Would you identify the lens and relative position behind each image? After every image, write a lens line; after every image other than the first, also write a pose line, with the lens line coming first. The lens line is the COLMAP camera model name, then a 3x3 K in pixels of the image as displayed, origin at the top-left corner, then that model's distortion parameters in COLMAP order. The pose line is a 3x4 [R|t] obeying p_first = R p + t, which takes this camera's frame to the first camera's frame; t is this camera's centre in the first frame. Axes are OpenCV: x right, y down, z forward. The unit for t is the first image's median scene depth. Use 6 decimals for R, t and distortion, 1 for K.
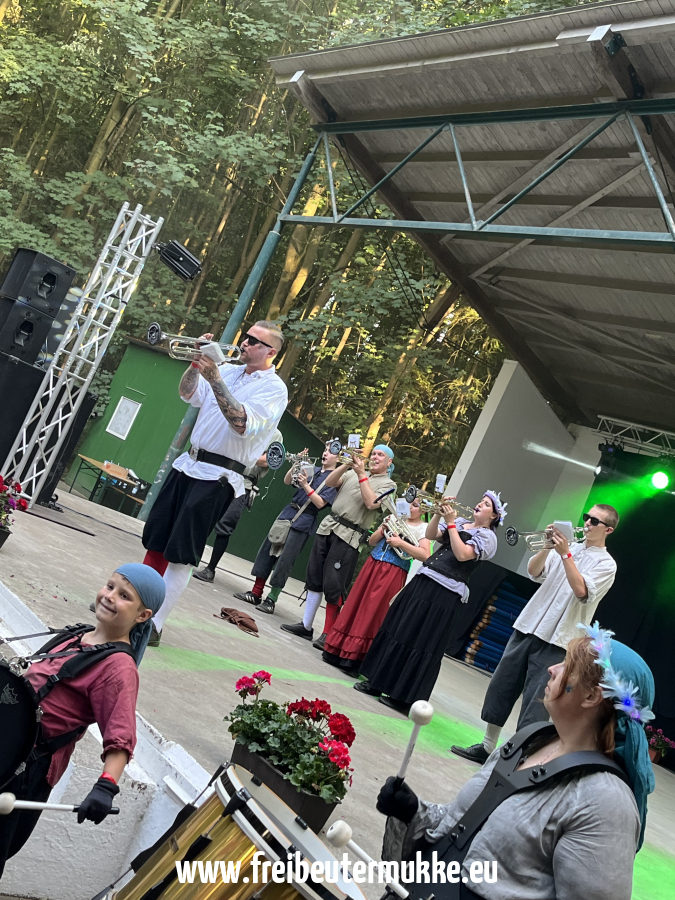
lens RADIAL K [[1130.4, 0, 336.1], [0, 1130.4, 451.7], [0, 0, 1]] dist [0.024354, 0.000000]
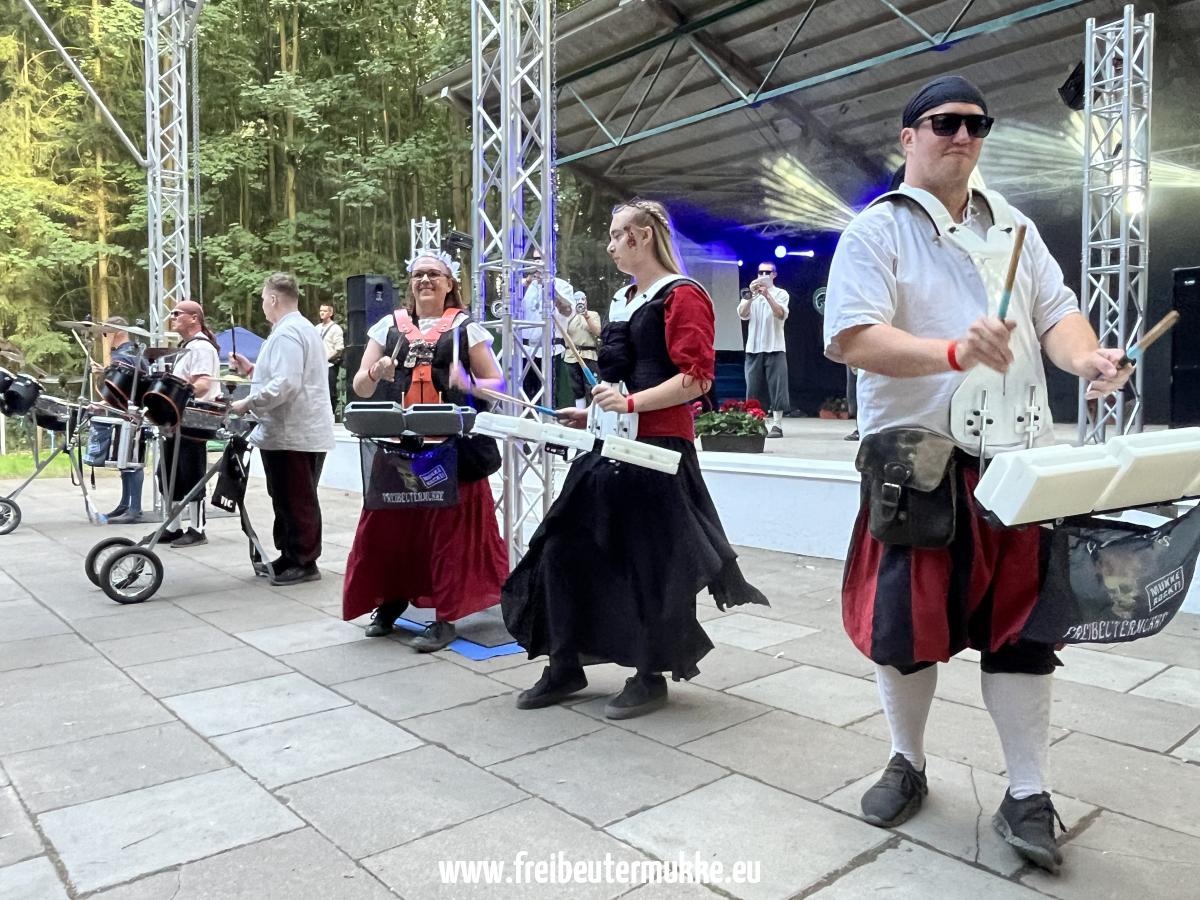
lens RADIAL K [[895.3, 0, 596.6], [0, 895.3, 443.2], [0, 0, 1]] dist [-0.005909, 0.002435]
pose [[0.907227, -0.416364, 0.059839, -0.148337], [0.405437, 0.903442, 0.139329, -0.014594], [-0.112072, -0.102142, 0.988437, -0.236229]]
